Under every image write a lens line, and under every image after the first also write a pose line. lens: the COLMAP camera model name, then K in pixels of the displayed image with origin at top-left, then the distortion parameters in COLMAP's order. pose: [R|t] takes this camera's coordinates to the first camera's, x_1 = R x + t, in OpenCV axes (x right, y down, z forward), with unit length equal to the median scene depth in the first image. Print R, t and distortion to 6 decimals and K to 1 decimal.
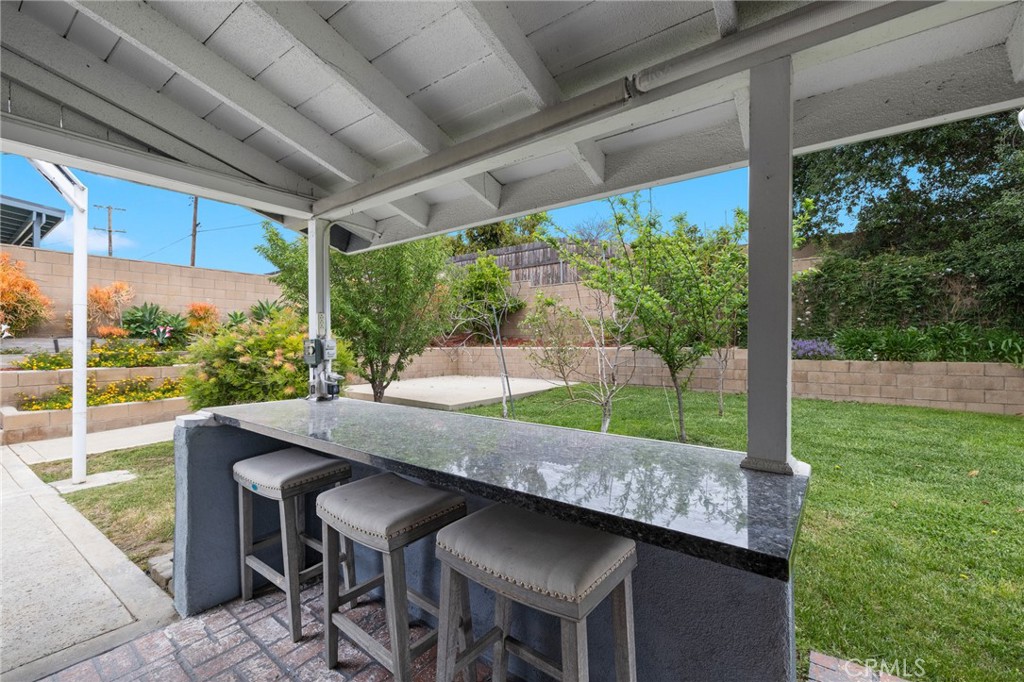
lens RADIAL K [[432.1, 0, 516.1], [0, 432.1, 340.9], [0, 0, 1]] dist [0.000675, 0.000004]
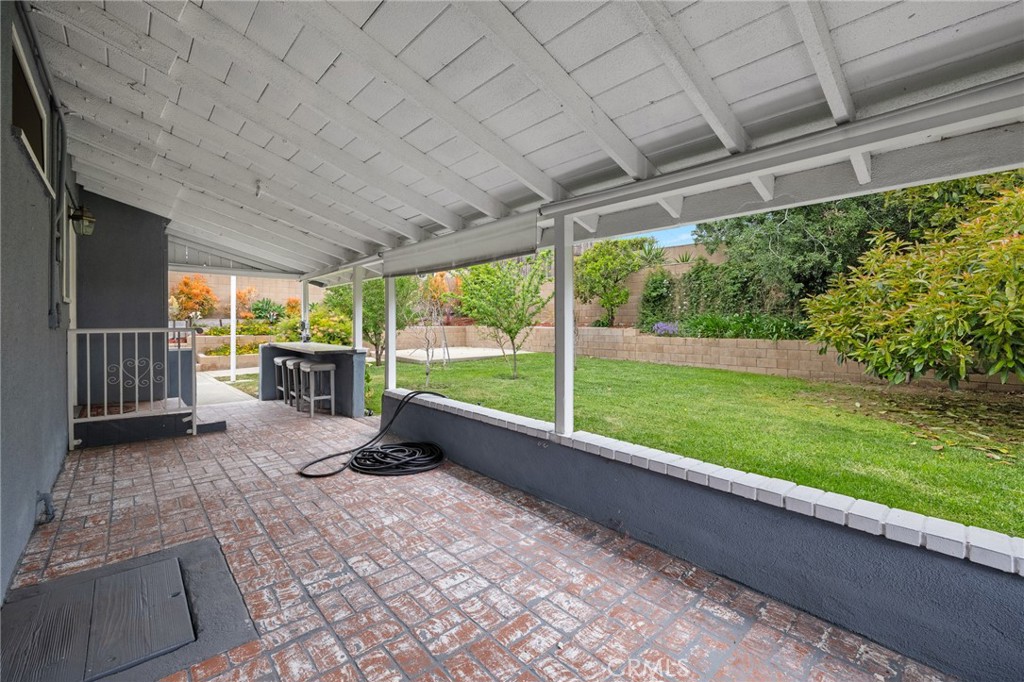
lens RADIAL K [[430.8, 0, 513.3], [0, 430.8, 328.2], [0, 0, 1]] dist [0.000216, 0.000019]
pose [[0.978674, 0.010083, -0.205173, 0.546898], [-0.006674, 0.999828, 0.017300, -0.006070], [0.205313, -0.015562, 0.978573, -0.556944]]
